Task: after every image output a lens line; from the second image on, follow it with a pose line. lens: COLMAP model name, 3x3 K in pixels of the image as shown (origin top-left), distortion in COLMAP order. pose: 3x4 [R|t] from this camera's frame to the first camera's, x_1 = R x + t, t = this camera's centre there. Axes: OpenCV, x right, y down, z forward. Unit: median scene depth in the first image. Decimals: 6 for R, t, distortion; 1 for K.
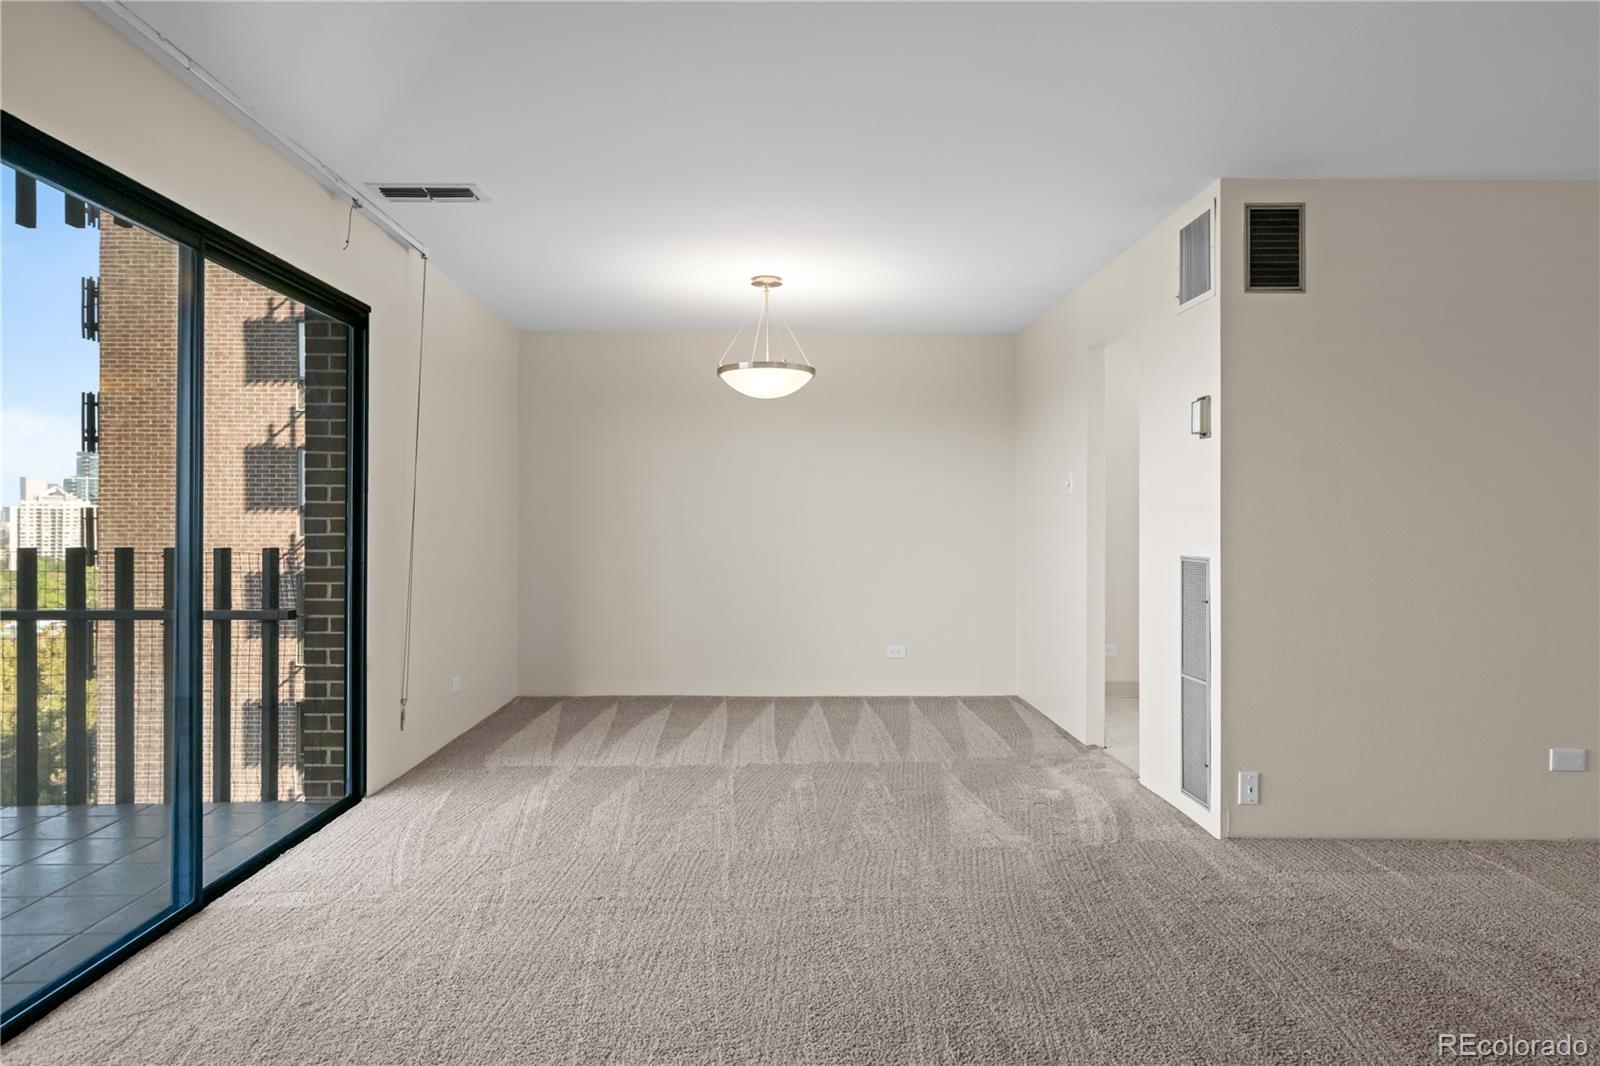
lens RADIAL K [[1015.9, 0, 804.3], [0, 1015.9, 519.7], [0, 0, 1]] dist [0.000507, -0.001615]
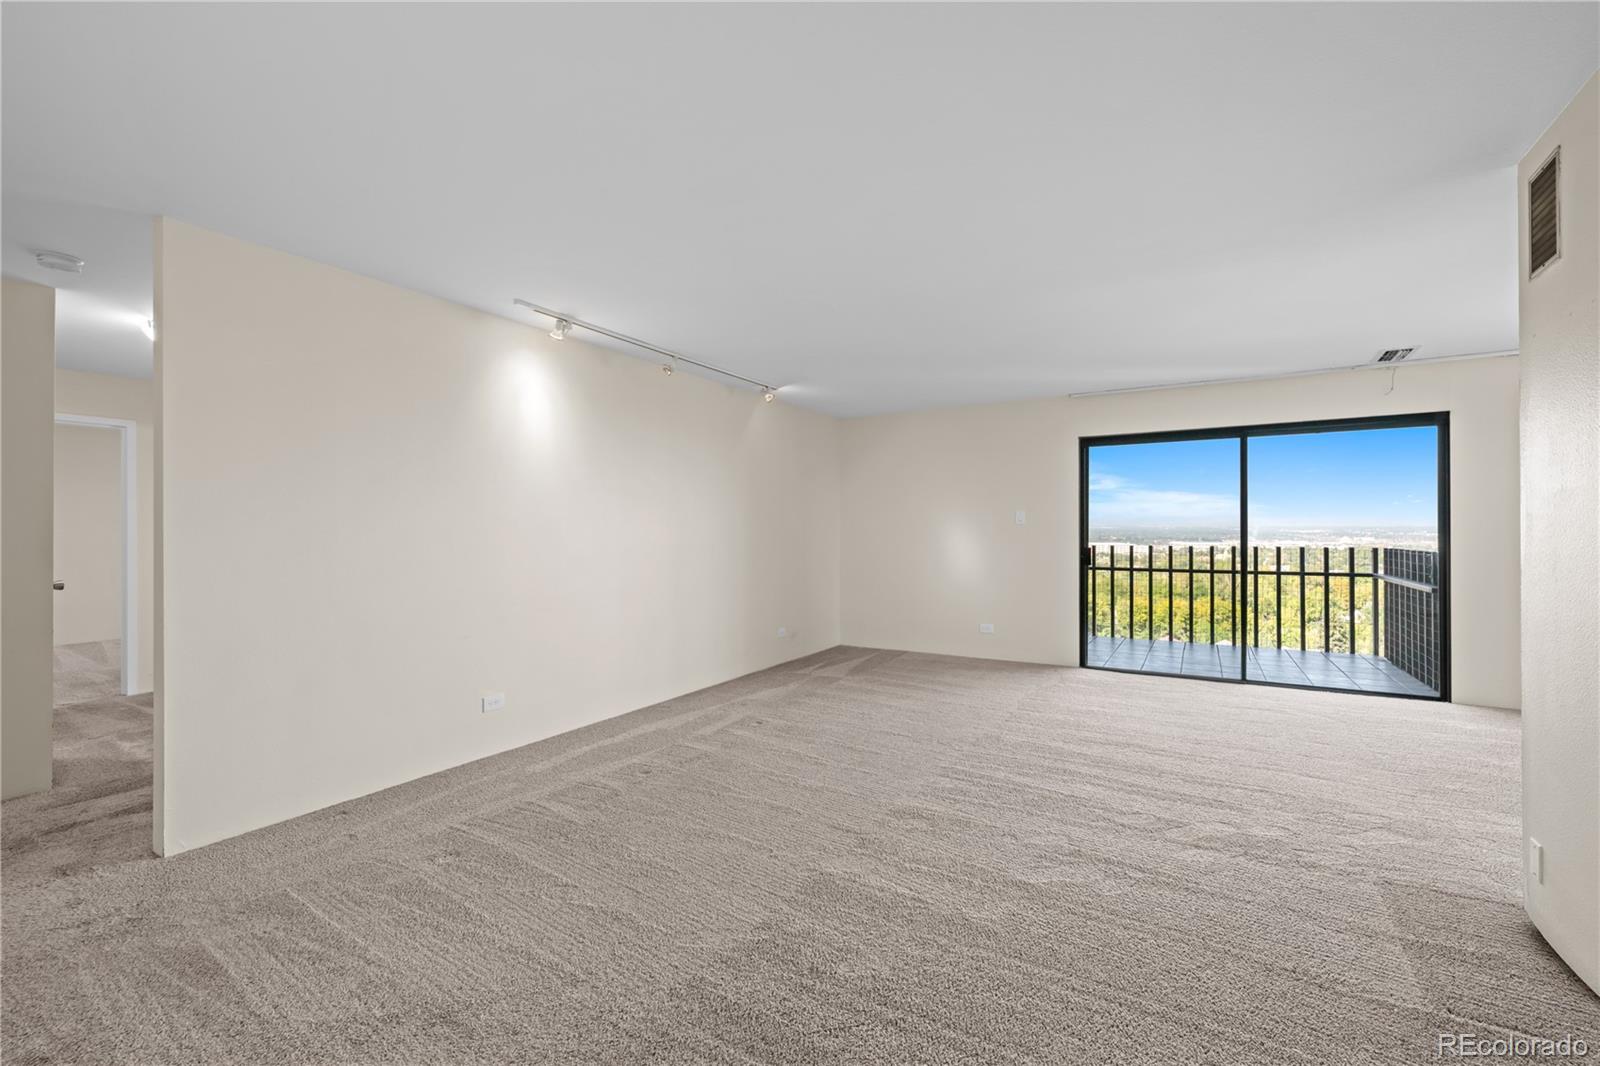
lens RADIAL K [[693.5, 0, 785.9], [0, 693.5, 527.4], [0, 0, 1]] dist [-0.002178, 0.000200]
pose [[-0.551295, -0.005189, -0.834294, 1.259024], [0.000881, 0.999976, -0.006802, -0.010509], [0.834310, -0.004485, -0.551277, 0.786598]]
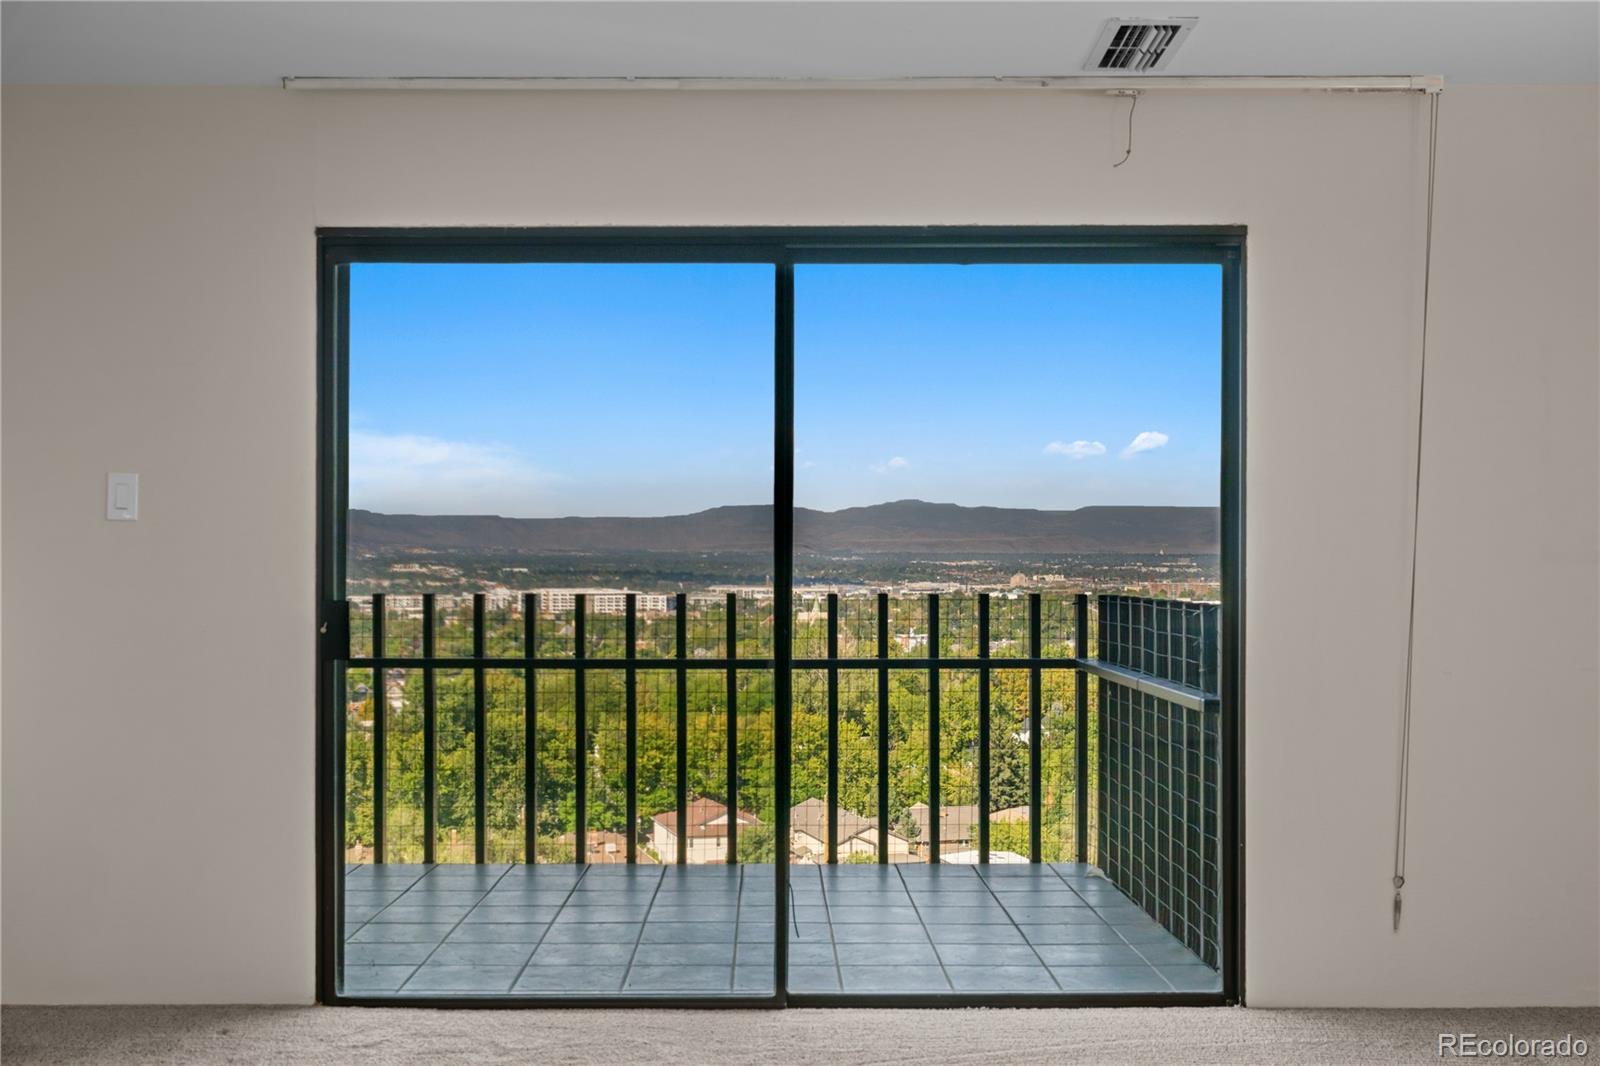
lens RADIAL K [[1723.6, 0, 791.6], [0, 1723.6, 537.5], [0, 0, 1]] dist [0.021436, 0.000000]
pose [[-0.035457, -0.015173, -0.999256, 0.718582], [-0.000996, 0.999885, -0.015147, 0.000324], [0.999371, 0.000458, -0.035468, 0.834761]]
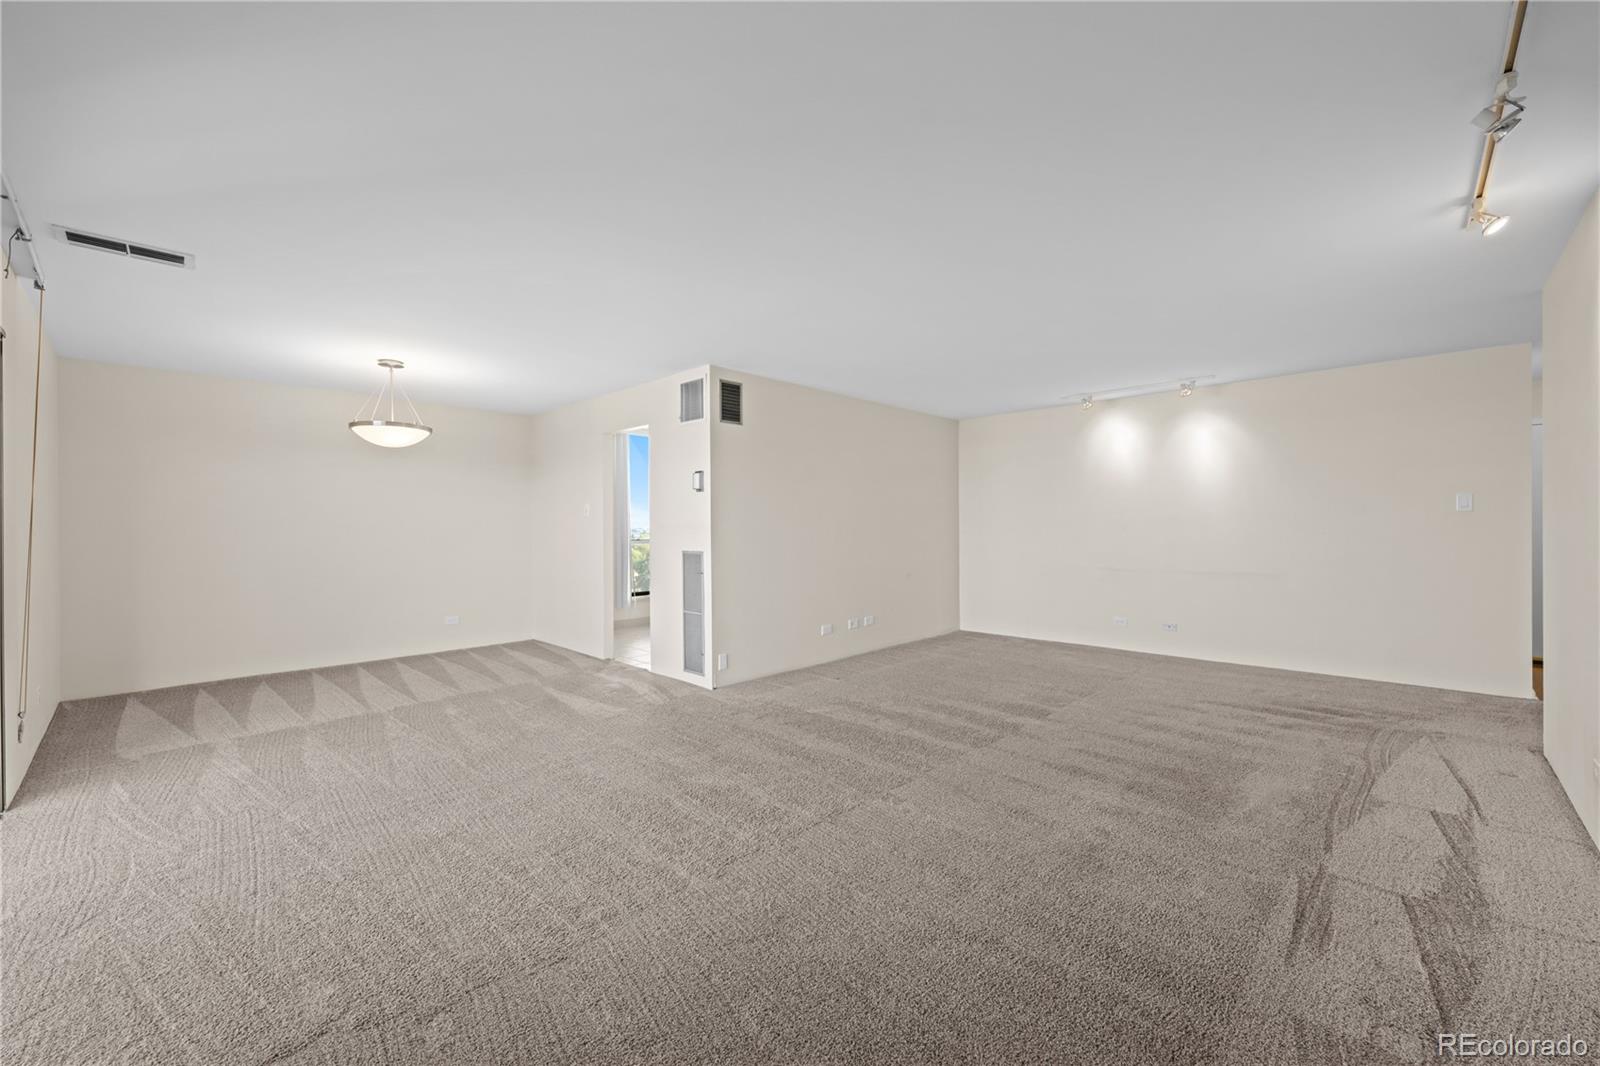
lens RADIAL K [[623.8, 0, 802.6], [0, 623.8, 528.2], [0, 0, 1]] dist [0.001360, -0.000363]
pose [[0.708528, -0.006096, 0.705656, -0.335724], [0.004436, 0.999981, 0.004185, -0.012549], [-0.705669, 0.000165, 0.708542, -0.015212]]
